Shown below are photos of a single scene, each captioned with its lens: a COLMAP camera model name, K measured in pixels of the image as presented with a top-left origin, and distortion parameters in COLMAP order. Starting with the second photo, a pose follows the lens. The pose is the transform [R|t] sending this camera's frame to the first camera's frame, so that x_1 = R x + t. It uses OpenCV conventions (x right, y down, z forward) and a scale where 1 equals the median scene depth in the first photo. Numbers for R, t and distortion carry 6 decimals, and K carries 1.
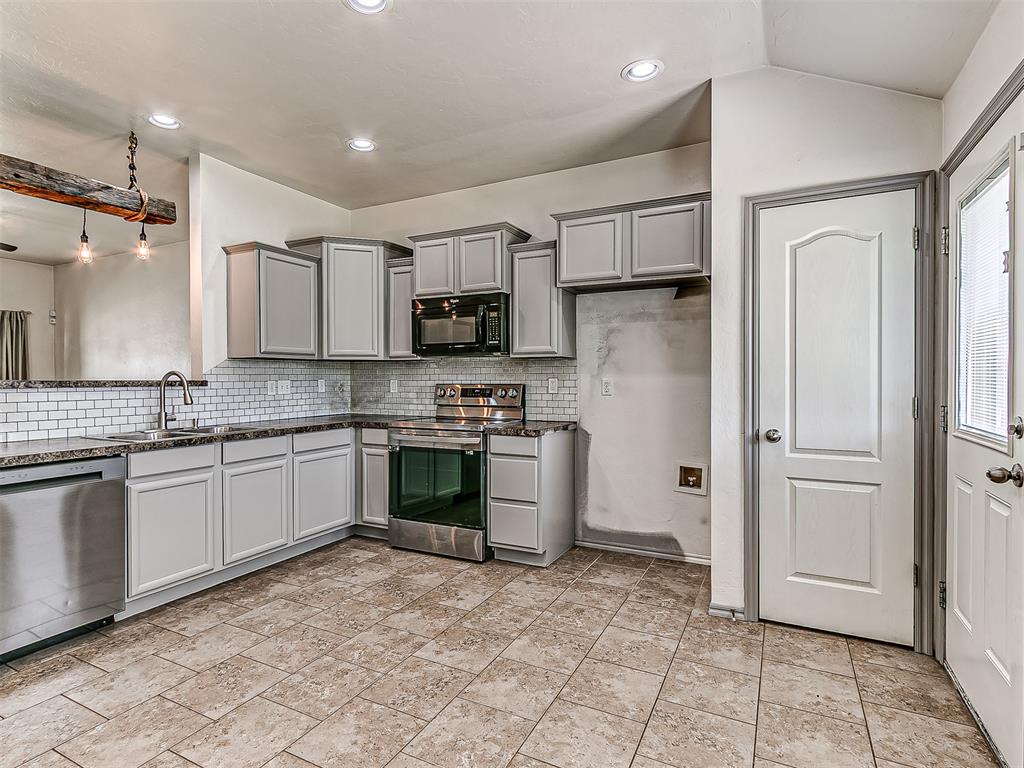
lens RADIAL K [[548.6, 0, 509.3], [0, 548.6, 383.6], [0, 0, 1]] dist [-0.001809, 0.000257]
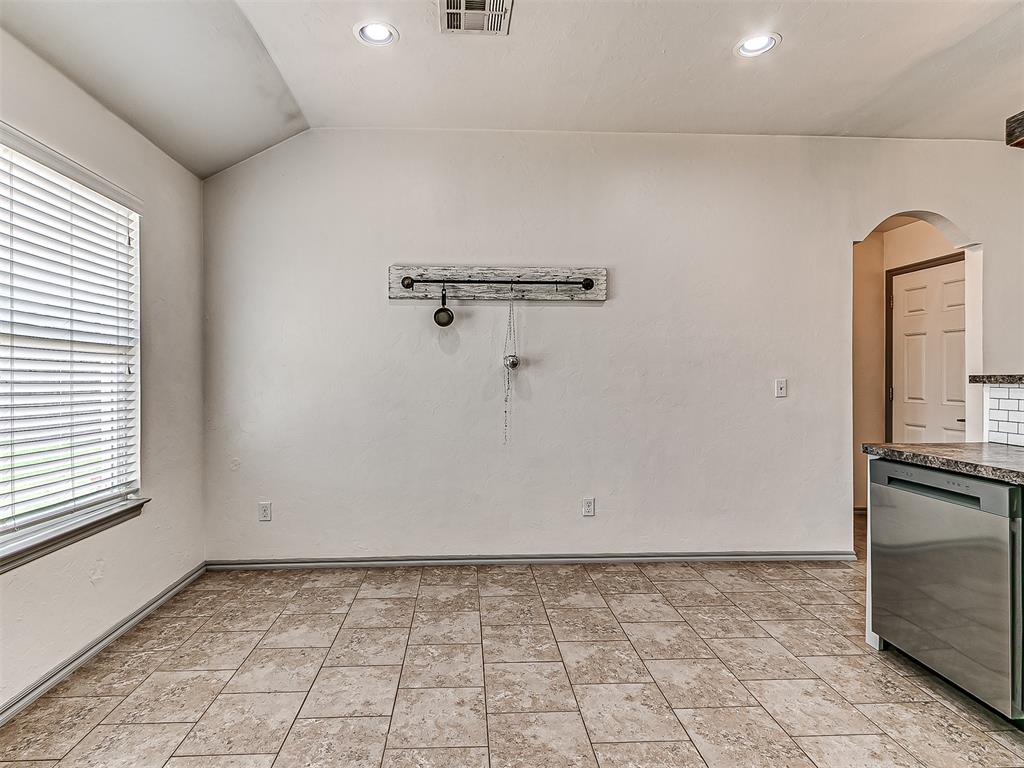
lens RADIAL K [[548.6, 0, 509.6], [0, 548.6, 379.9], [0, 0, 1]] dist [-0.001809, 0.000257]
pose [[-0.865086, -0.002587, -0.501617, 0.179138], [-0.009763, 0.999884, 0.011679, -0.000144], [0.501529, 0.015001, -0.865011, 1.384653]]
